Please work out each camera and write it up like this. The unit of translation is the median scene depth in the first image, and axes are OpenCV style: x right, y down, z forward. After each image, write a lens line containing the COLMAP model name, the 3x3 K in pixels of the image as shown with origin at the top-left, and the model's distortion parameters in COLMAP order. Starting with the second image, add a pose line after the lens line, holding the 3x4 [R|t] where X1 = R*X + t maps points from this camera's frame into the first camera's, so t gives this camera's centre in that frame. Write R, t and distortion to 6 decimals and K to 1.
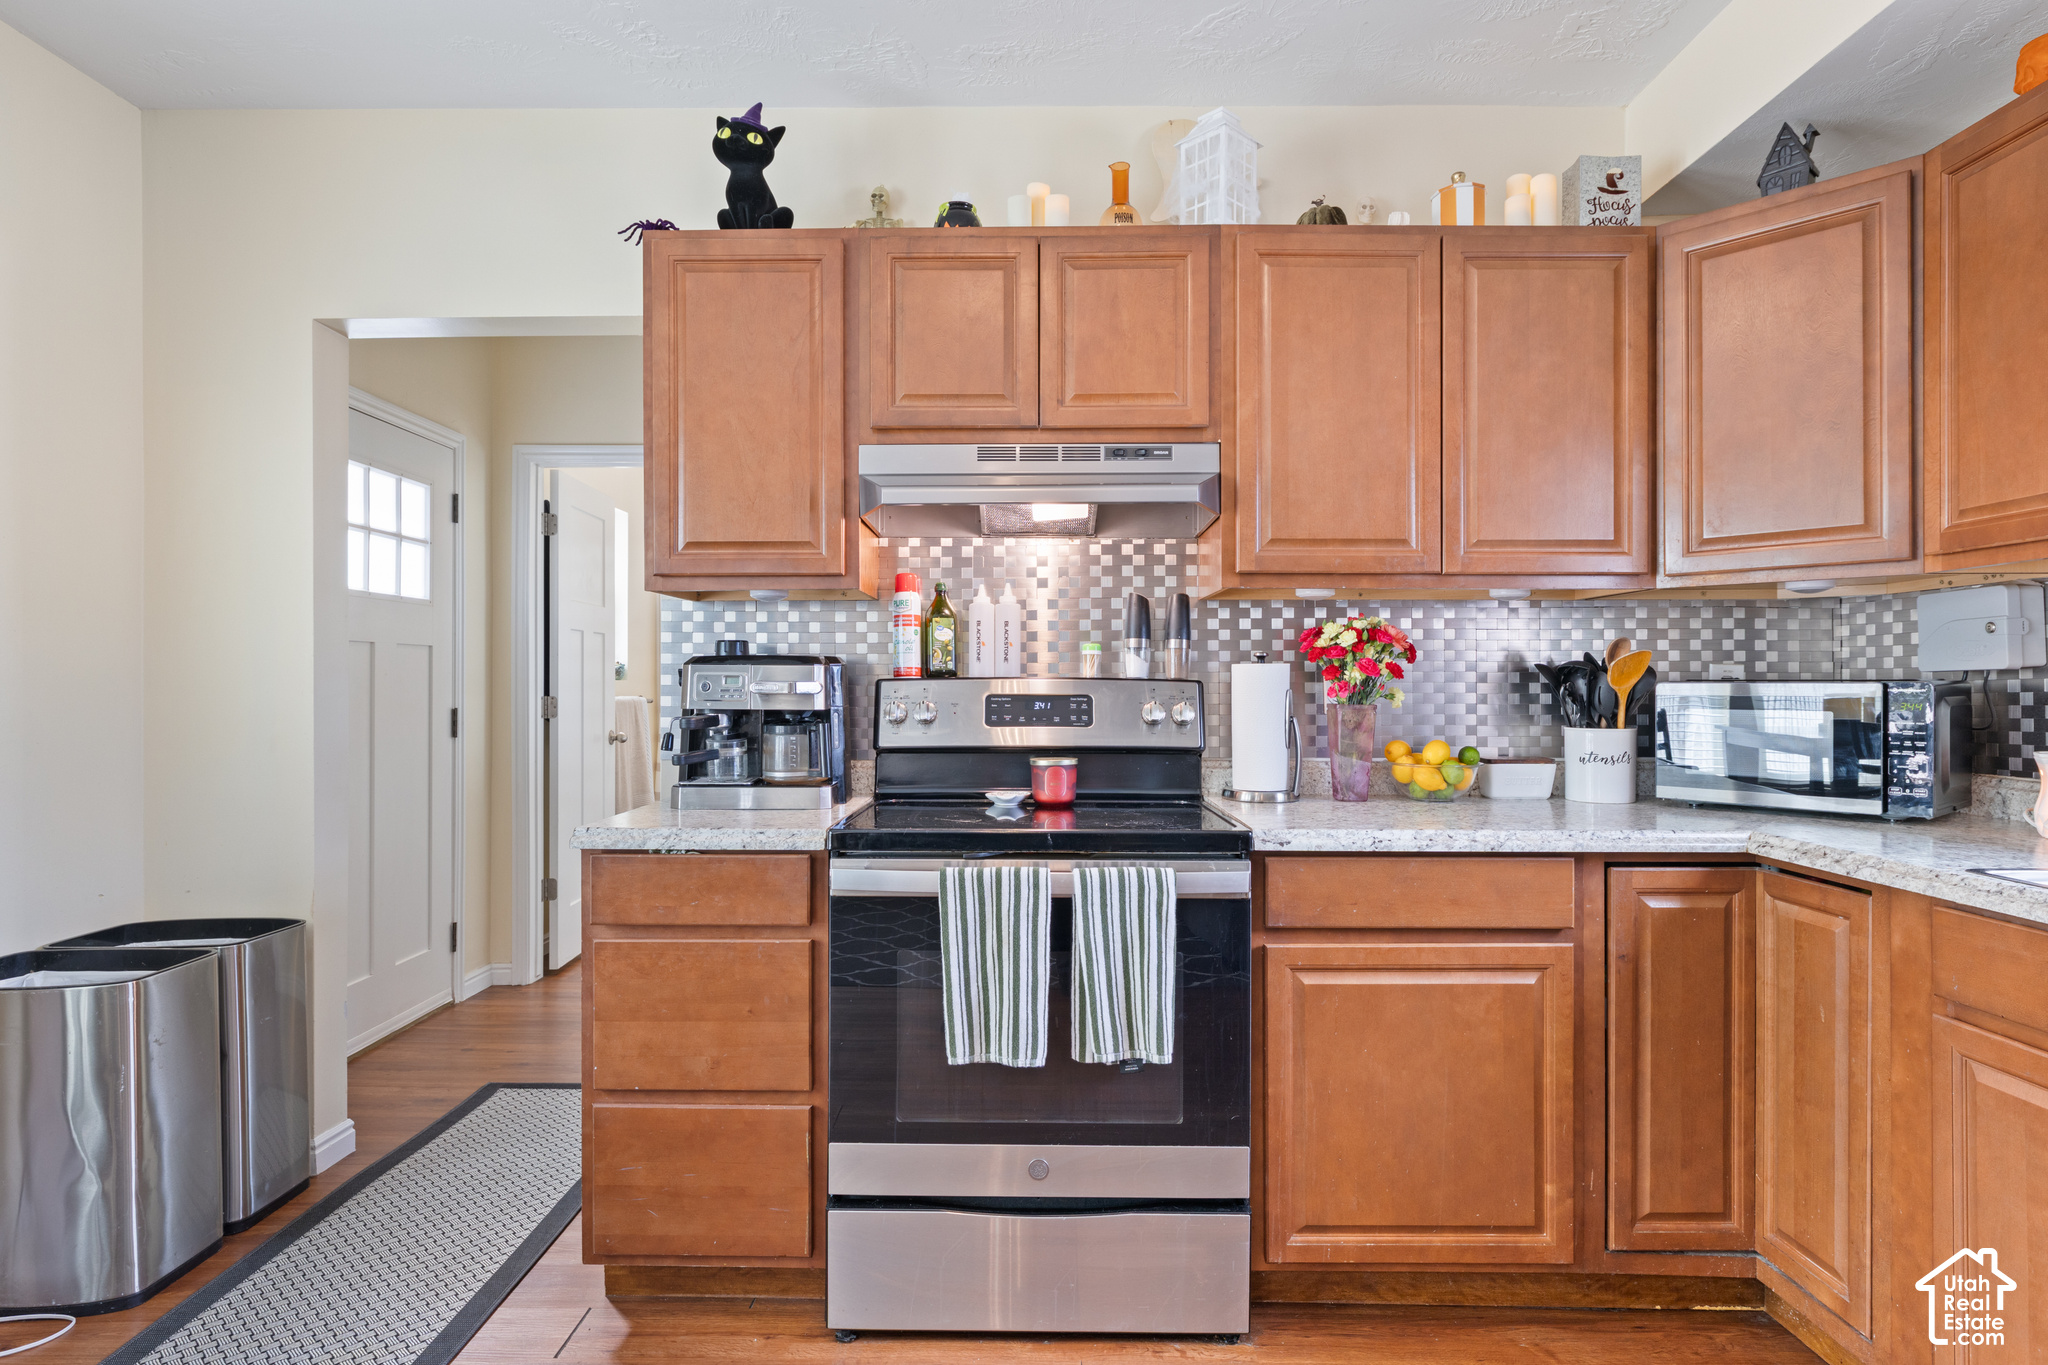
lens RADIAL K [[1079.1, 0, 1023.0], [0, 1079.1, 686.3], [0, 0, 1]] dist [0.001206, -0.001571]
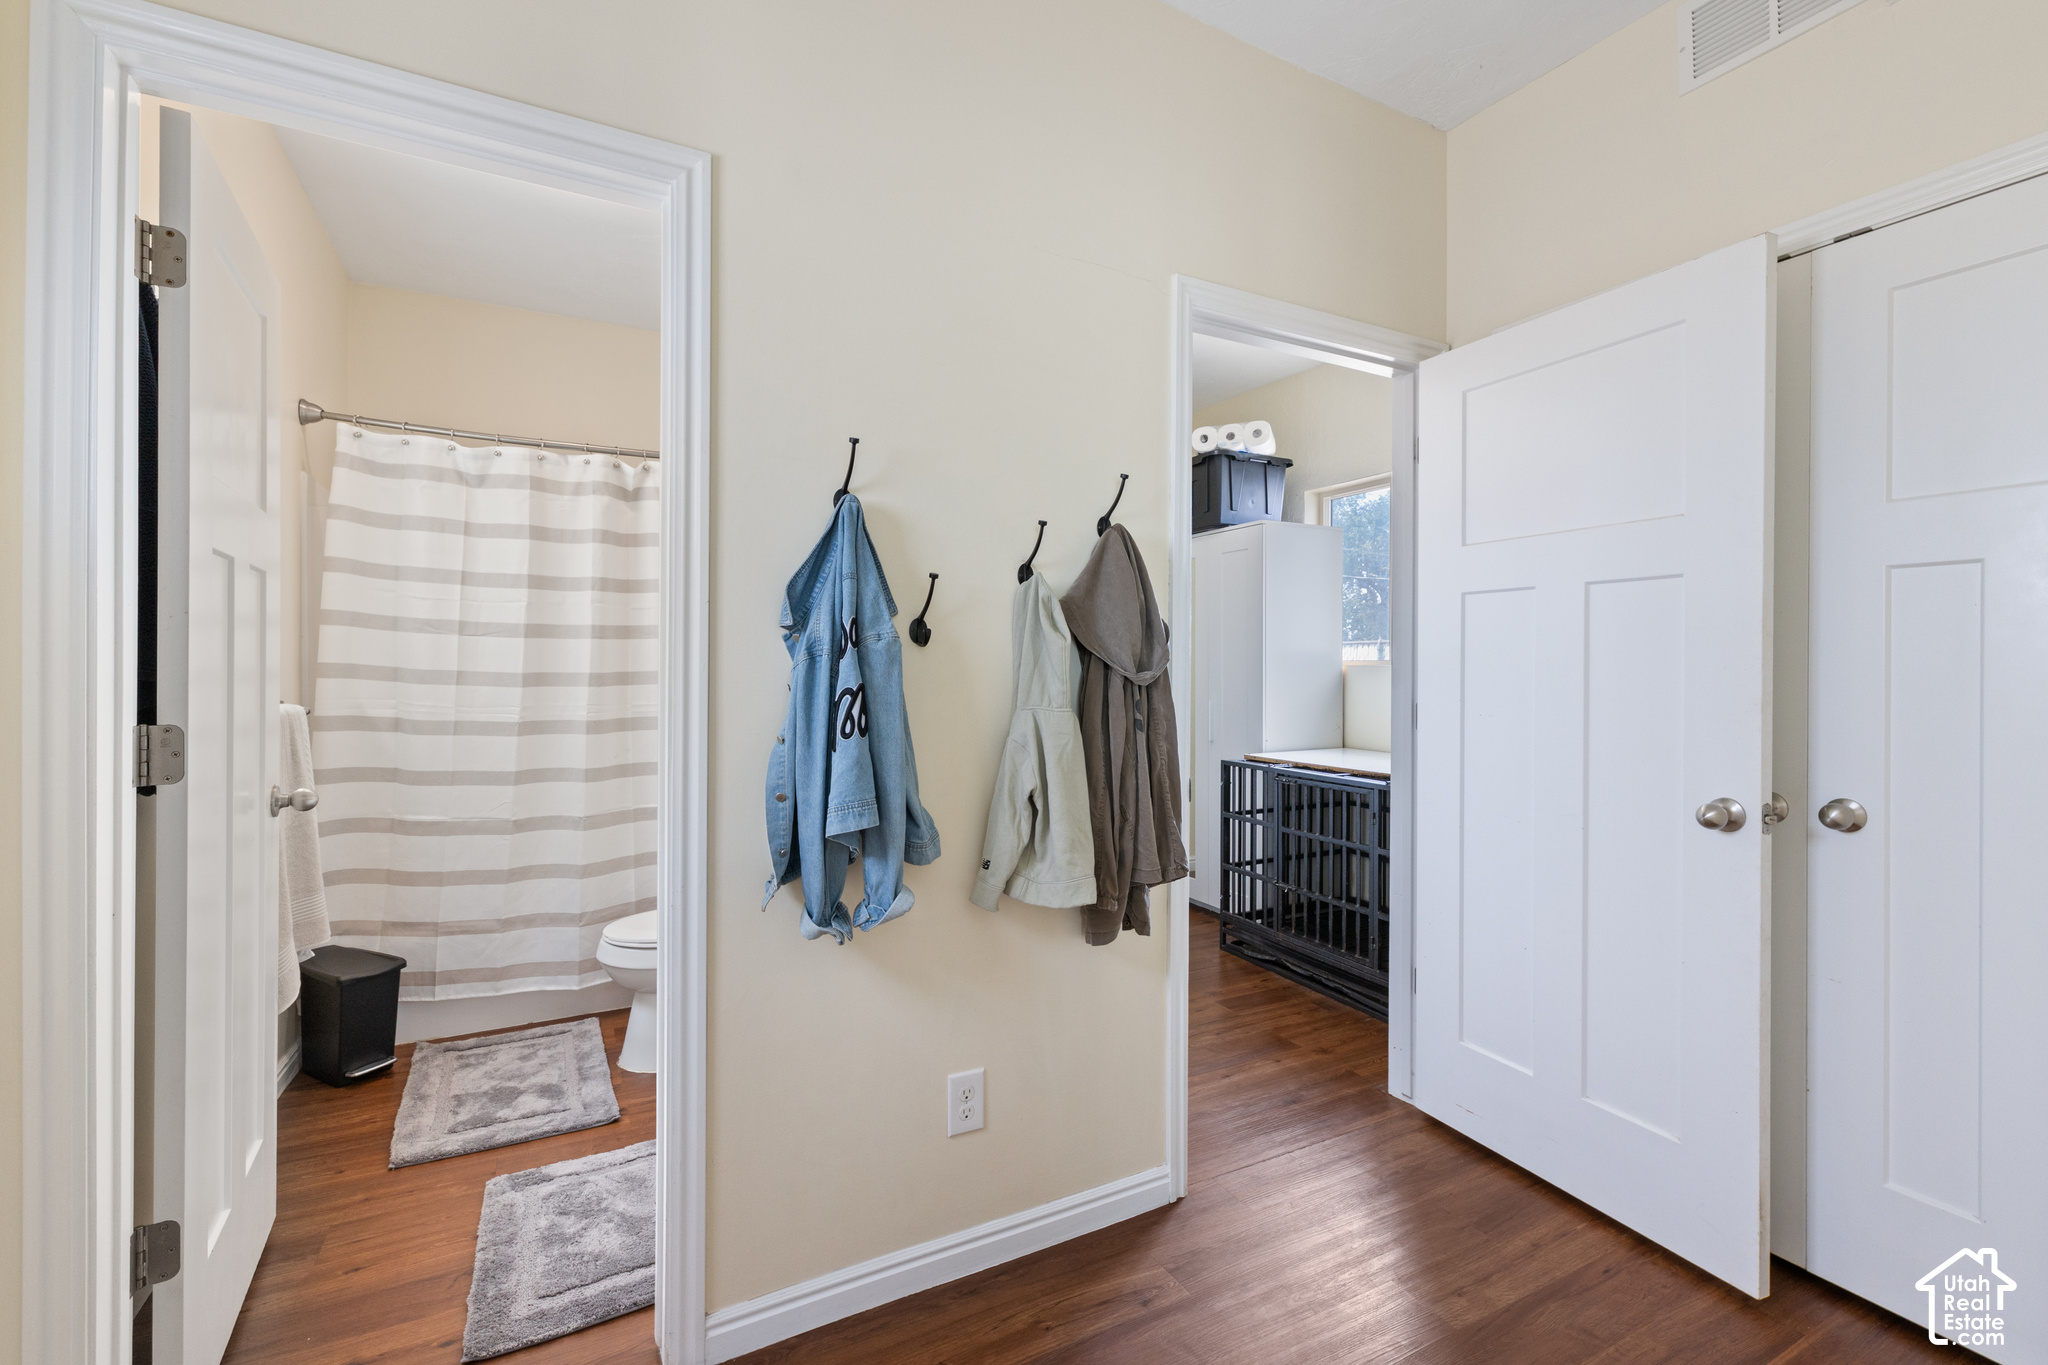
lens RADIAL K [[890.4, 0, 1020.8], [0, 890.4, 674.0], [0, 0, 1]] dist [-0.000011, 0.001461]
pose [[0.879783, 0.002189, 0.475371, -0.625014], [-0.002368, 0.999997, -0.000222, -0.015426], [-0.475370, -0.000930, 0.879785, 1.145736]]
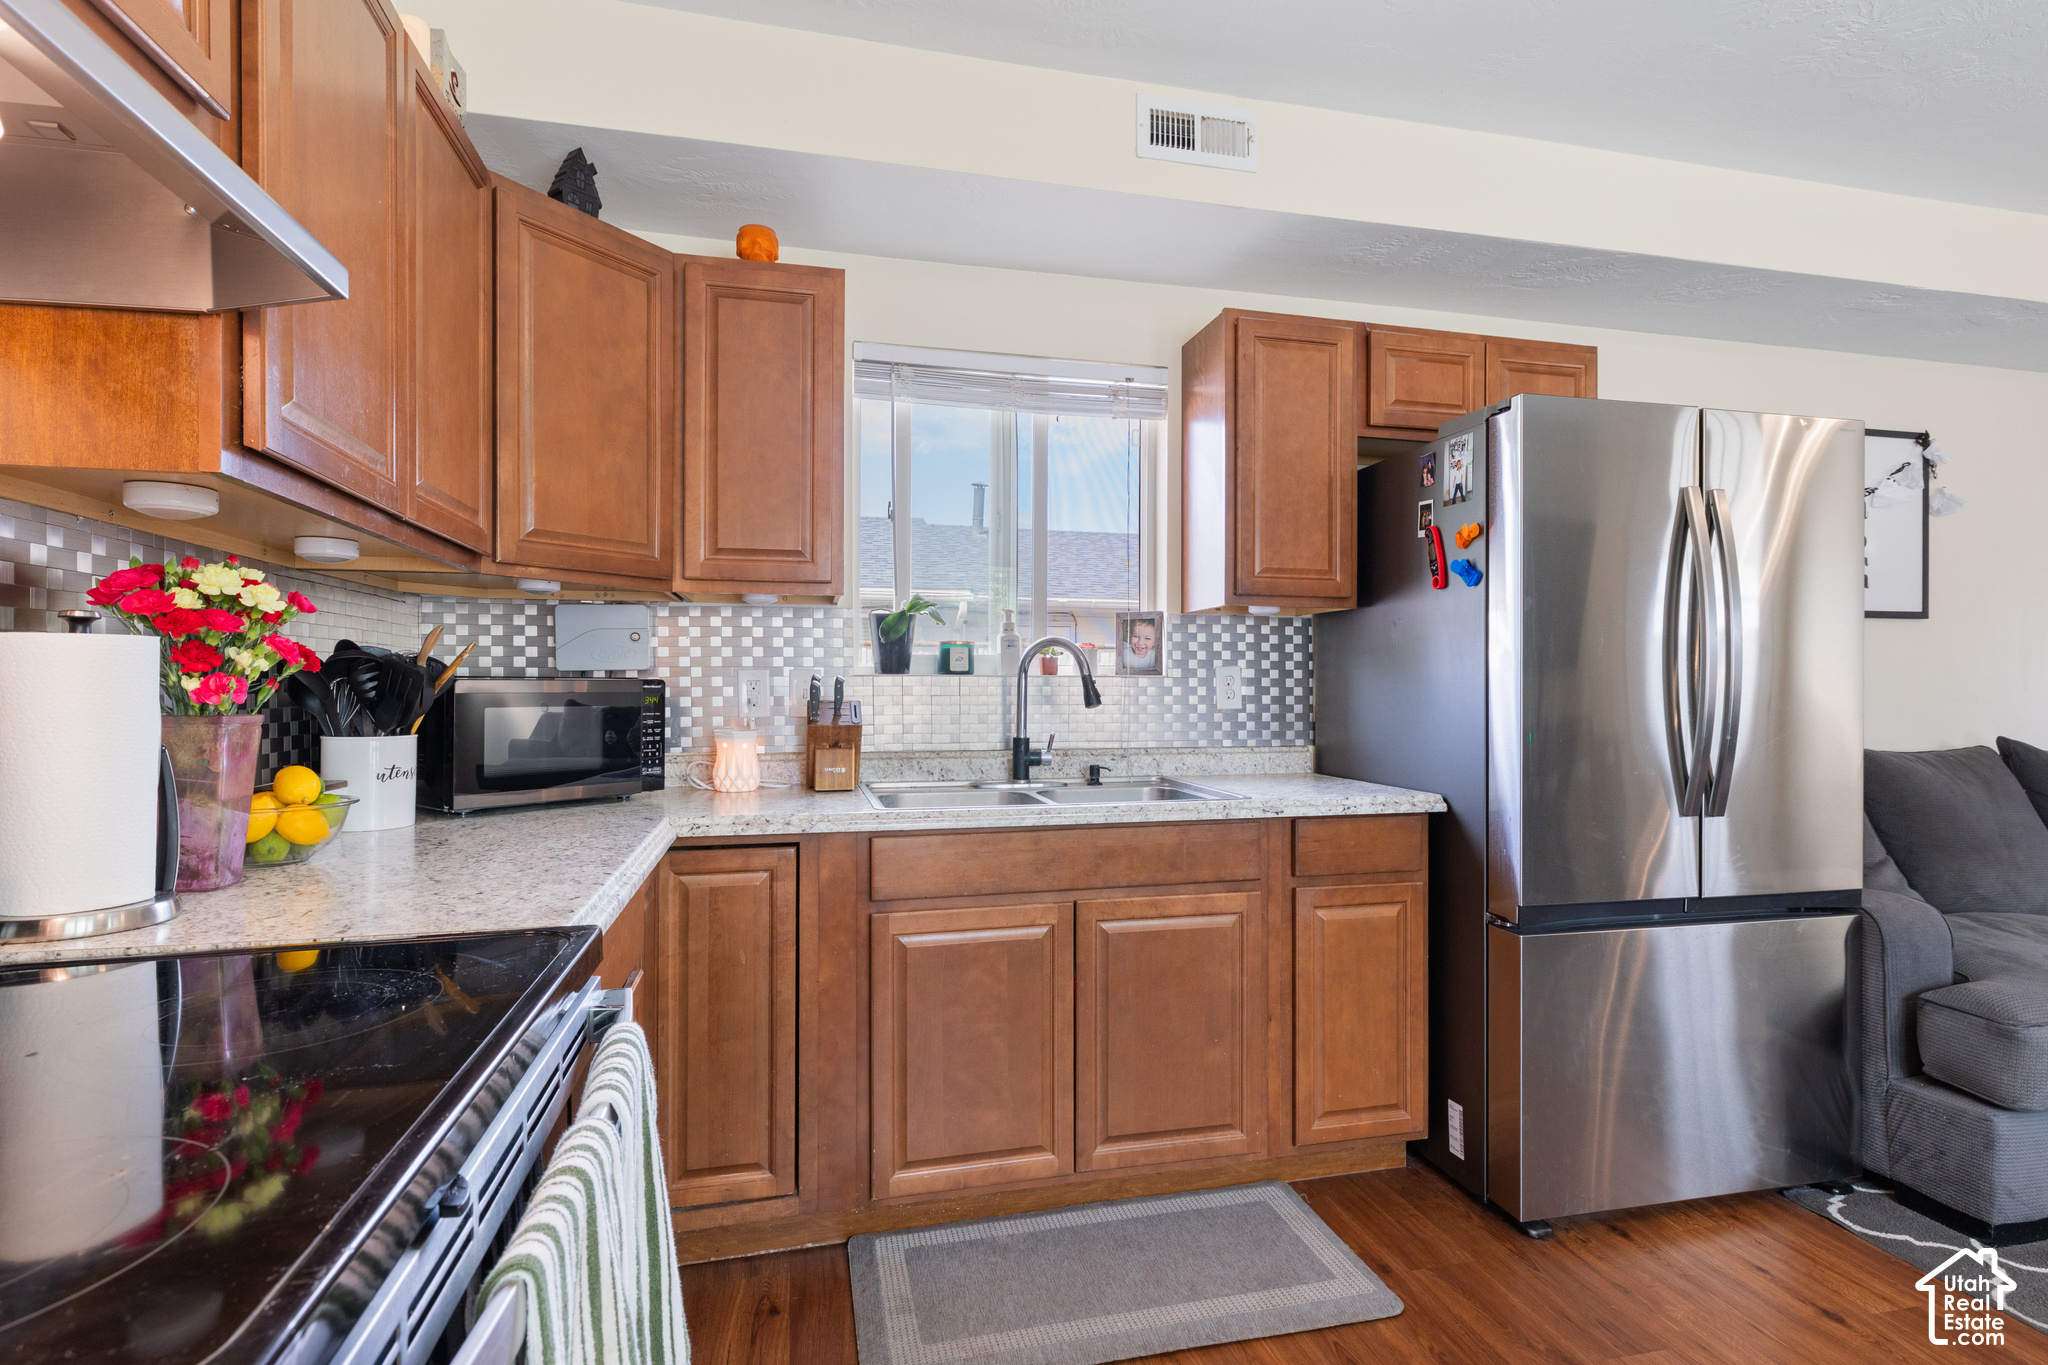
lens RADIAL K [[986.3, 0, 1030.7], [0, 986.3, 685.3], [0, 0, 1]] dist [-0.009161, -0.000077]
pose [[-0.247690, 0.001836, 0.968838, -0.308621], [0.001451, 0.999998, -0.001524, 0.003860], [-0.968838, 0.001028, -0.247692, 0.757951]]
